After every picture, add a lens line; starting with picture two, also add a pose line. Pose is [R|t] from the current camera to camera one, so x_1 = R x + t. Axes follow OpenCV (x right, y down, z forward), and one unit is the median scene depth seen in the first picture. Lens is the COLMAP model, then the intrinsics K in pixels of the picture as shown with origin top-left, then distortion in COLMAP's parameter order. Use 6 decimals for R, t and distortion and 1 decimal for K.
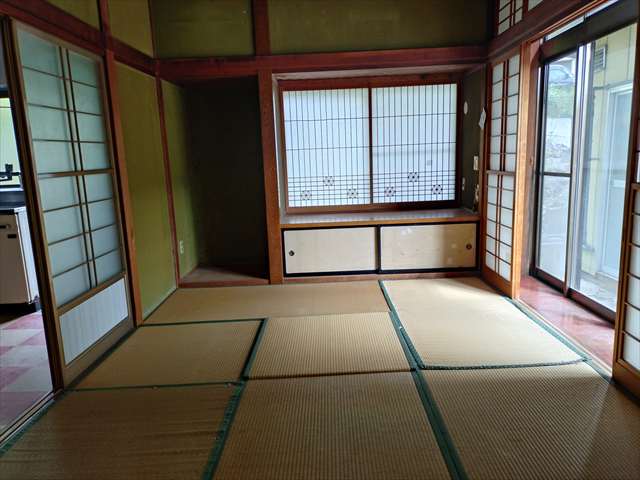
lens RADIAL K [[479.4, 0, 316.6], [0, 479.4, 243.3], [0, 0, 1]] dist [0.038445, -0.029109]
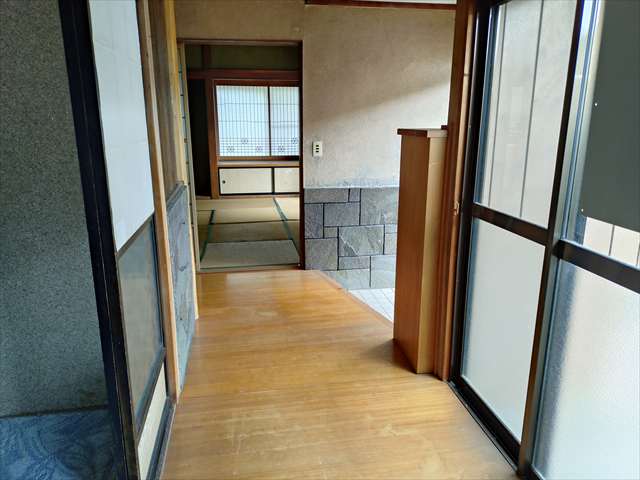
lens RADIAL K [[479.4, 0, 325.9], [0, 479.4, 242.5], [0, 0, 1]] dist [0.038445, -0.029109]
pose [[0.978709, -0.006890, 0.205138, -0.047760], [-0.007784, 0.997472, 0.070638, 0.112769], [-0.205106, -0.070731, 0.976181, -0.796934]]
